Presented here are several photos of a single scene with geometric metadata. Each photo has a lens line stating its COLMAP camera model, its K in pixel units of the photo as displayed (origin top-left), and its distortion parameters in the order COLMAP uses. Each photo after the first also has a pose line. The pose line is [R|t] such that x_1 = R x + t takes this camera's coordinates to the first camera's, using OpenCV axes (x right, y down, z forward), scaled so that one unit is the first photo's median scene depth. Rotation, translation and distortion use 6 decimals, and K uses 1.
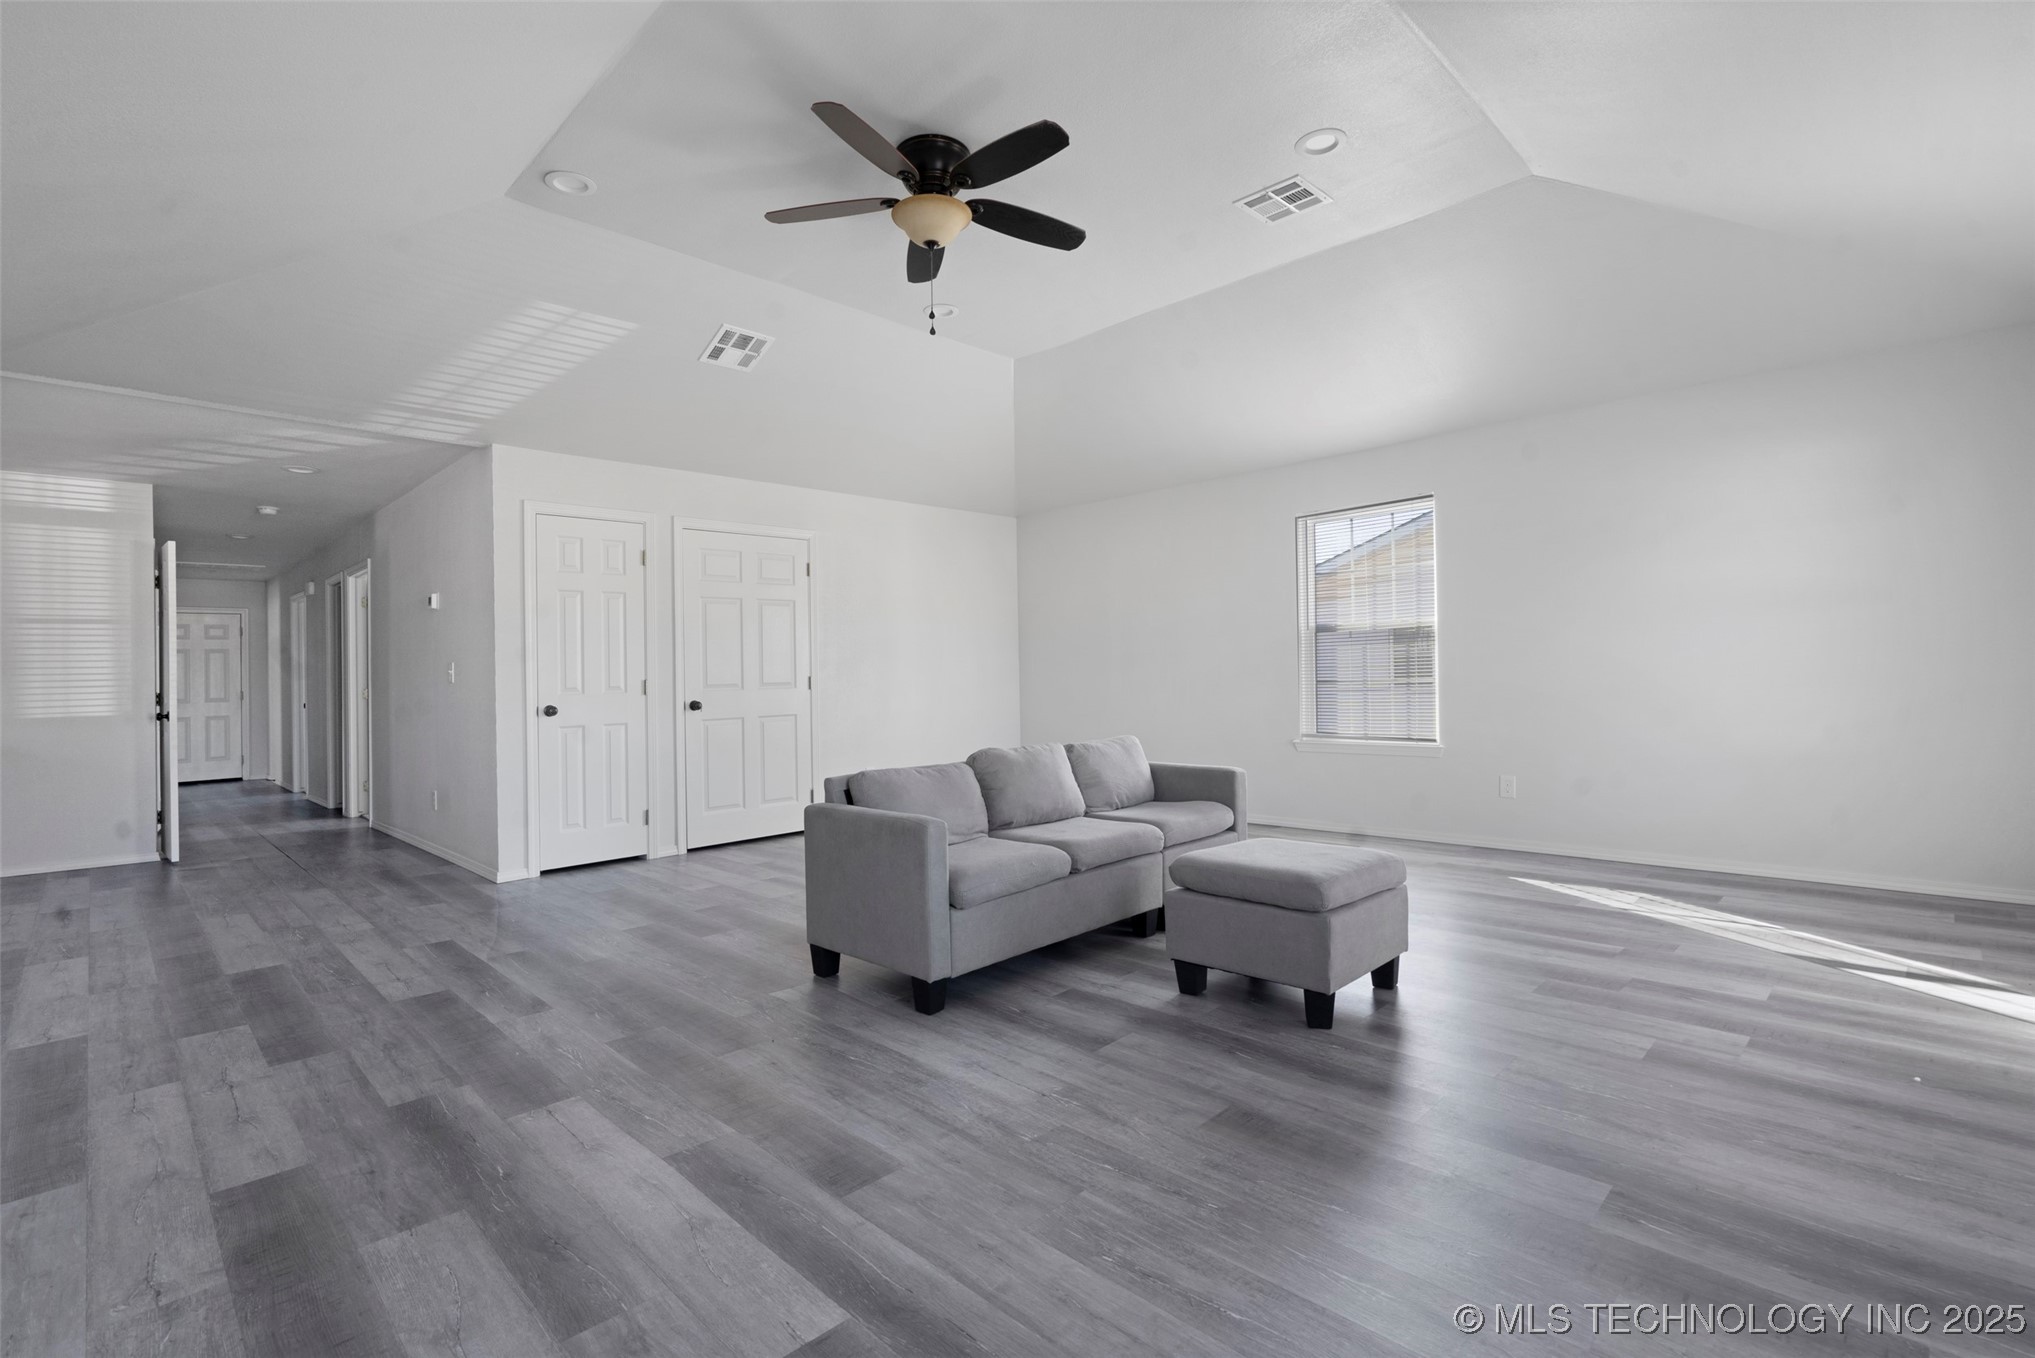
lens RADIAL K [[926.7, 0, 1015.9], [0, 926.7, 676.6], [0, 0, 1]] dist [-0.004201, 0.001901]
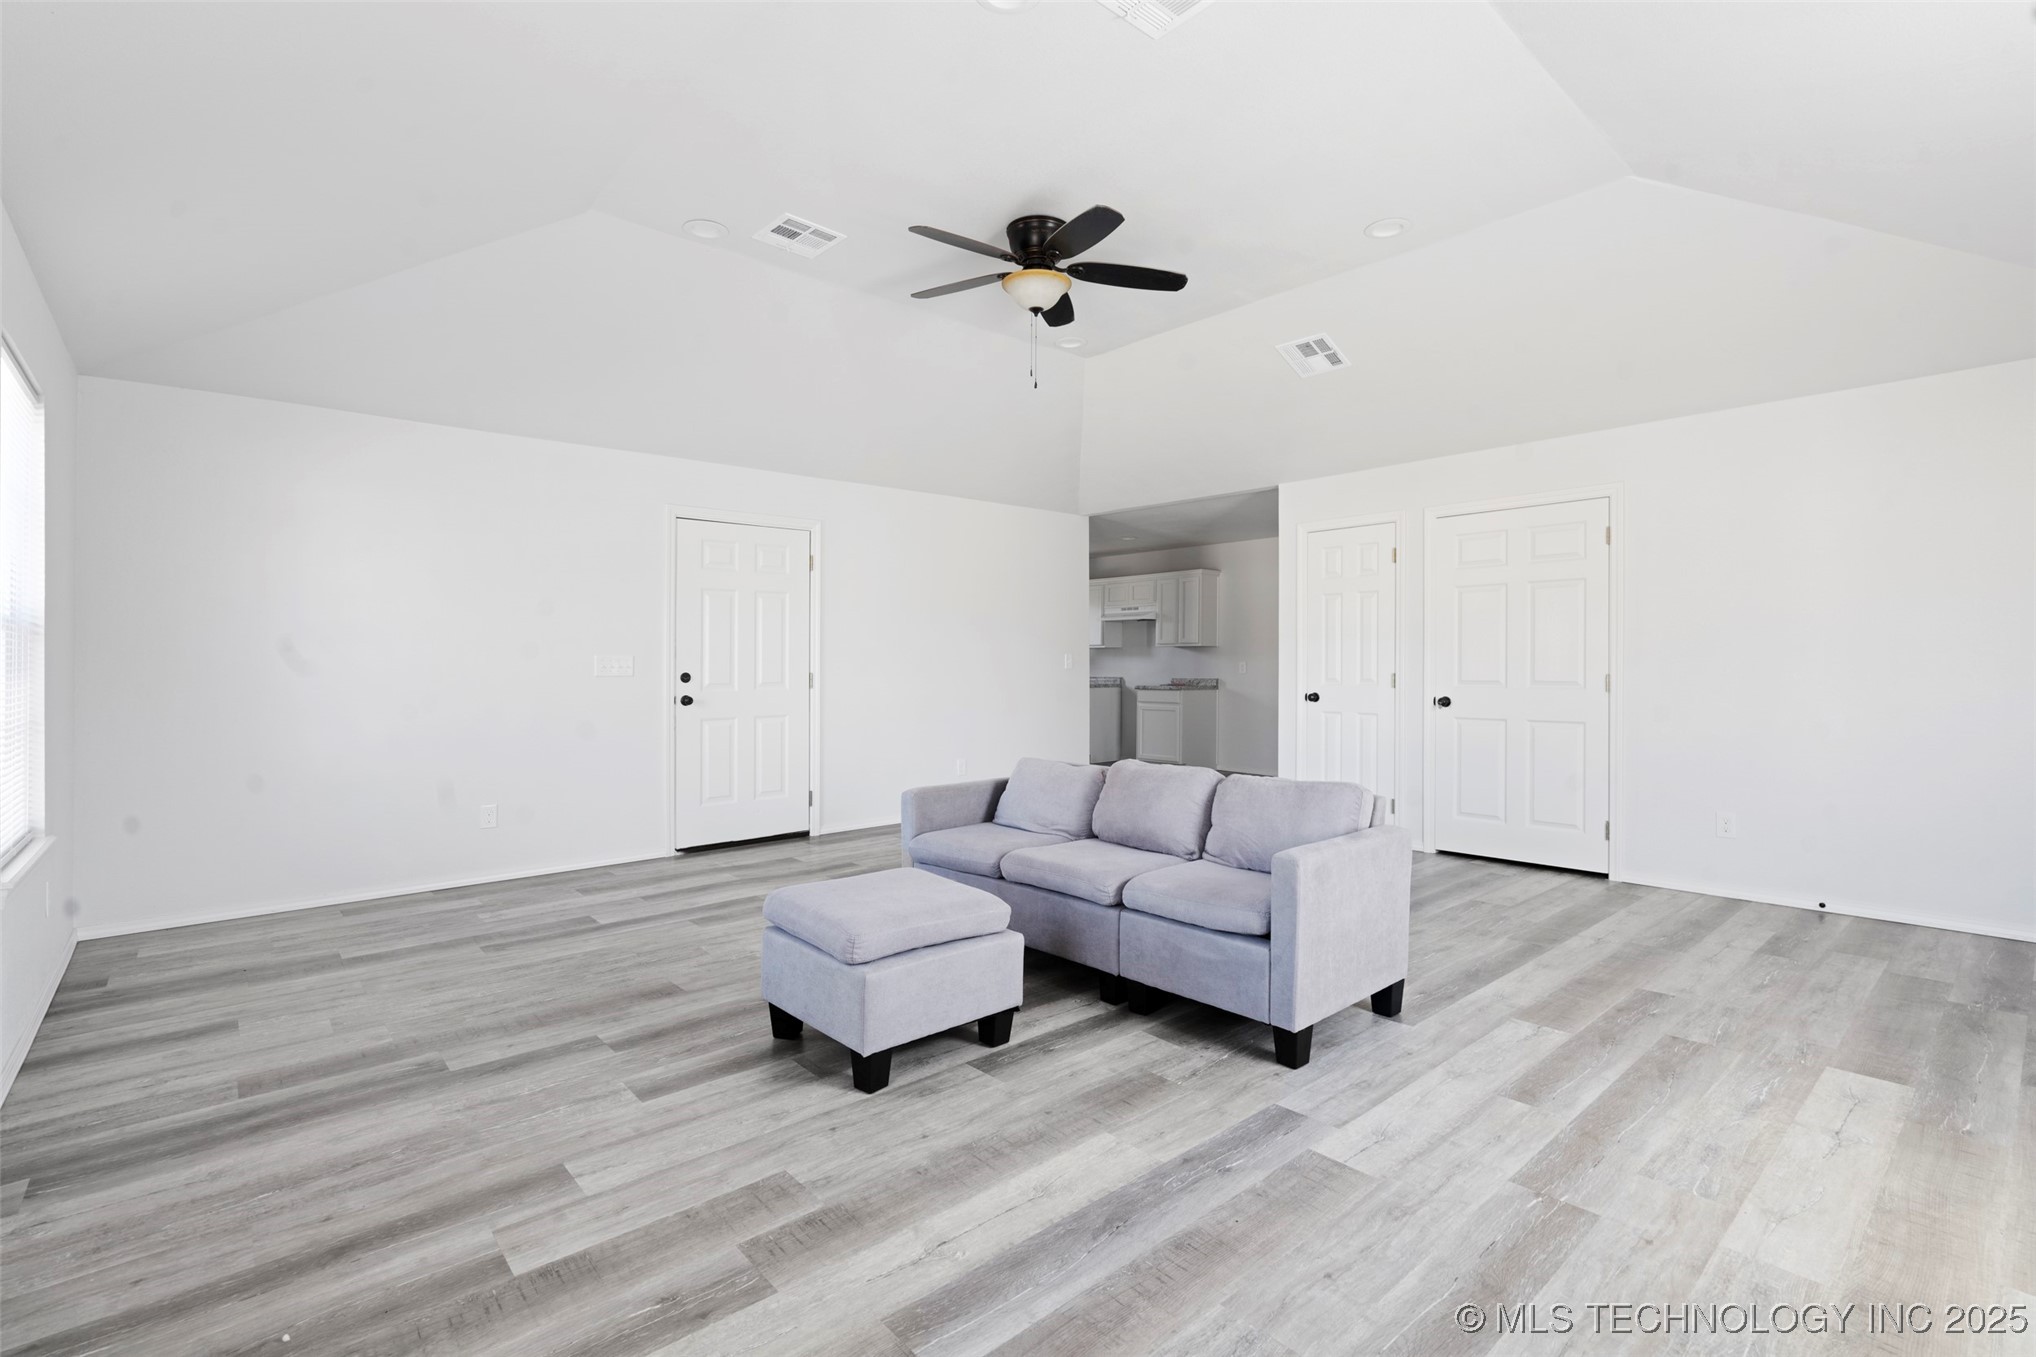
lens RADIAL K [[927.1, 0, 1012.5], [0, 927.1, 657.1], [0, 0, 1]] dist [-0.004201, 0.001901]
pose [[-0.061351, 0.017925, -0.997955, 1.314001], [0.001392, 0.999839, 0.017873, -0.067467], [0.998115, -0.000293, -0.061367, 1.283583]]
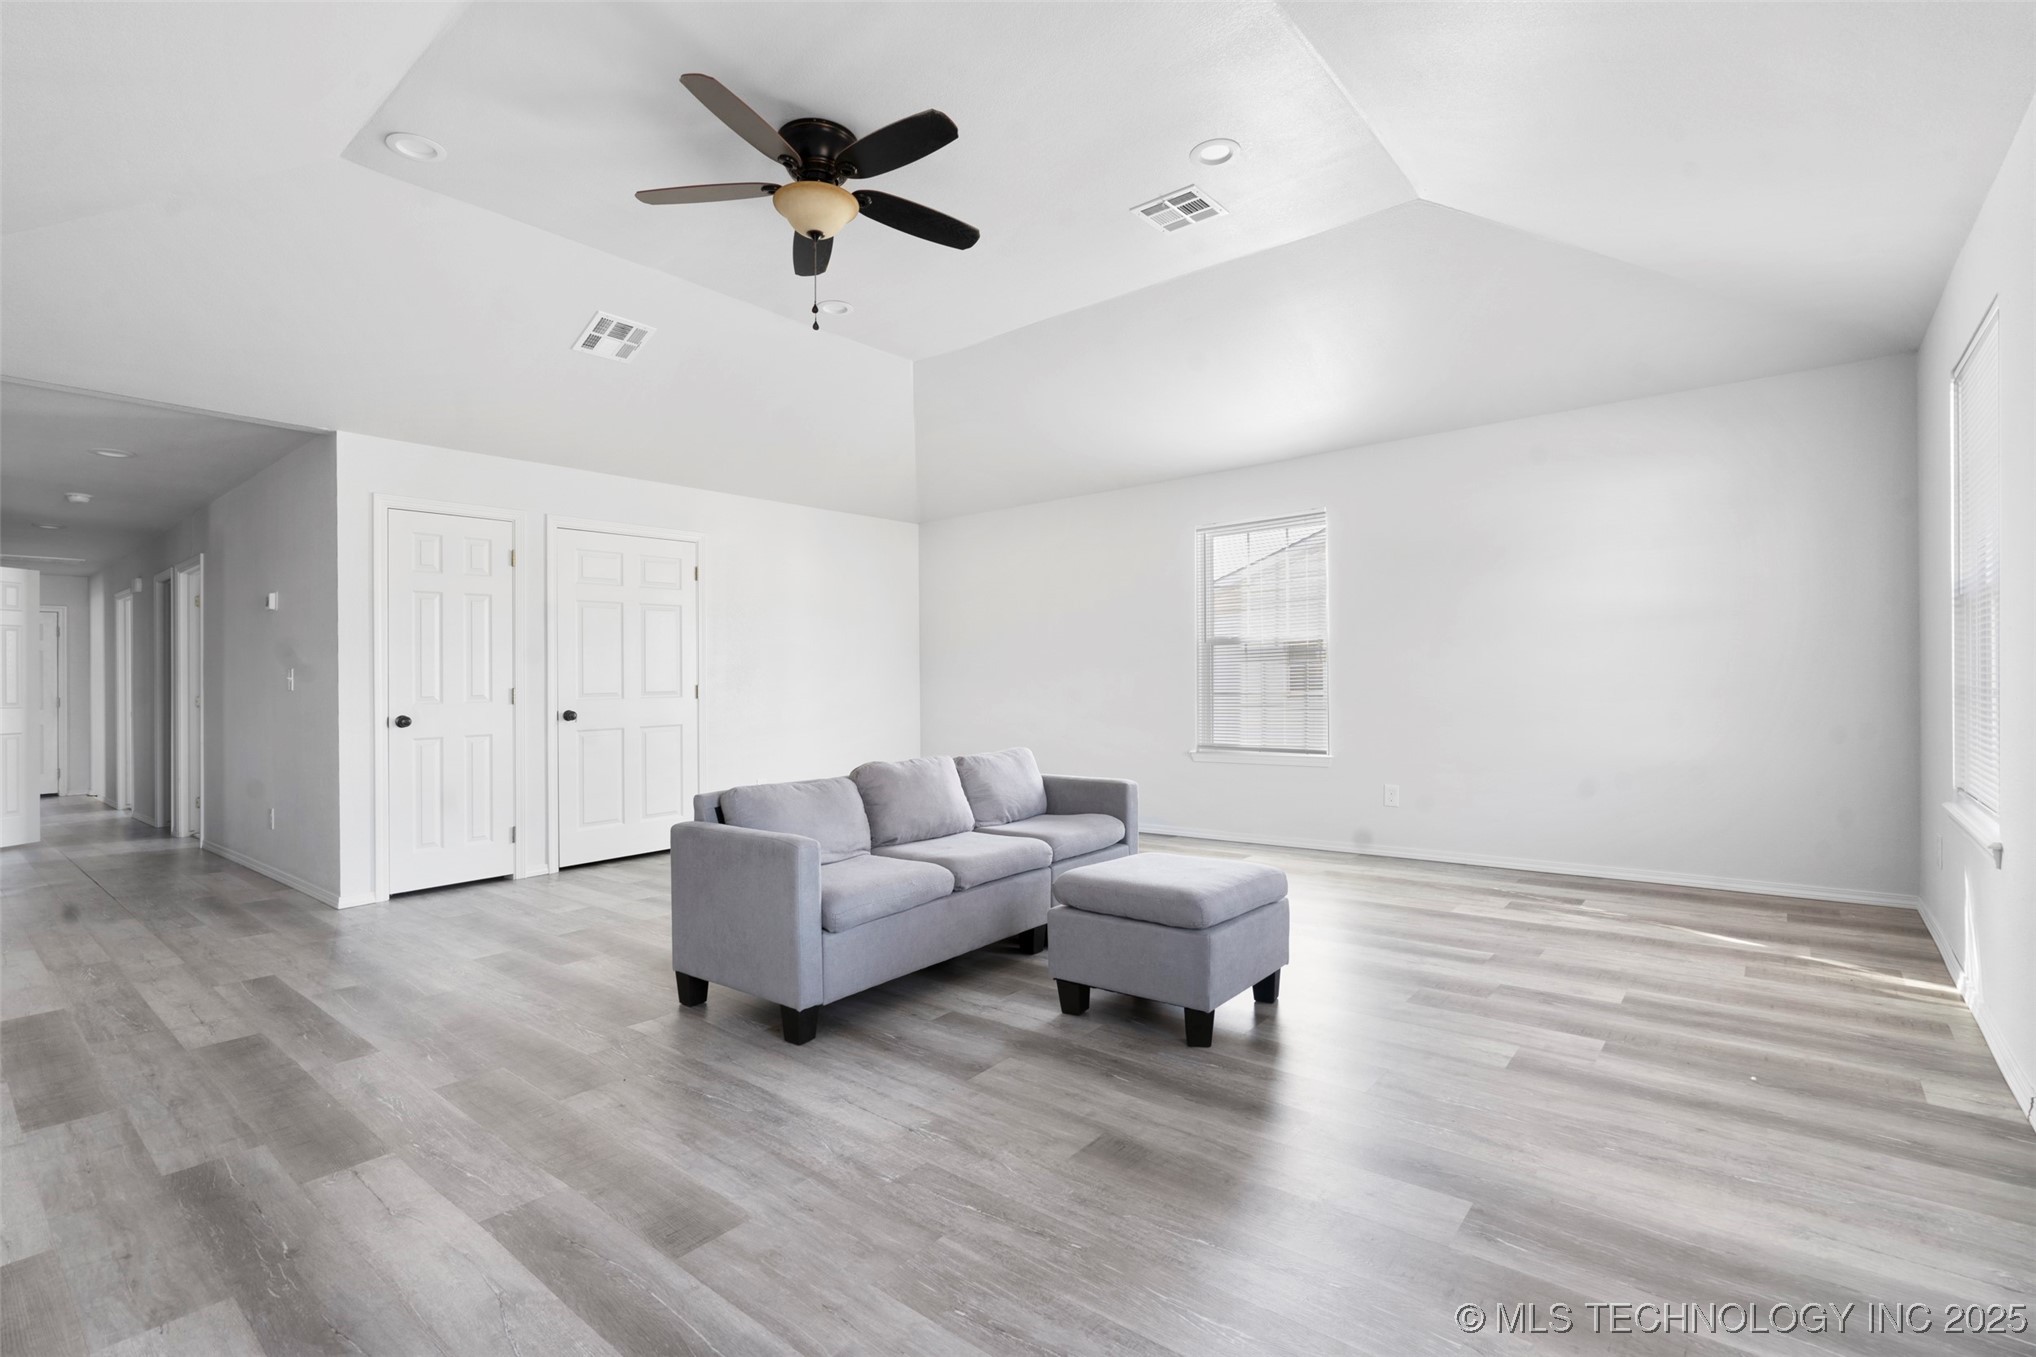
lens RADIAL K [[927.1, 0, 1020.4], [0, 927.1, 690.5], [0, 0, 1]] dist [-0.004201, 0.001901]
pose [[0.995038, 0.003226, 0.099439, 0.038215], [-0.003887, 0.999972, 0.006454, -0.004660], [-0.099415, -0.006809, 0.995023, 0.038365]]
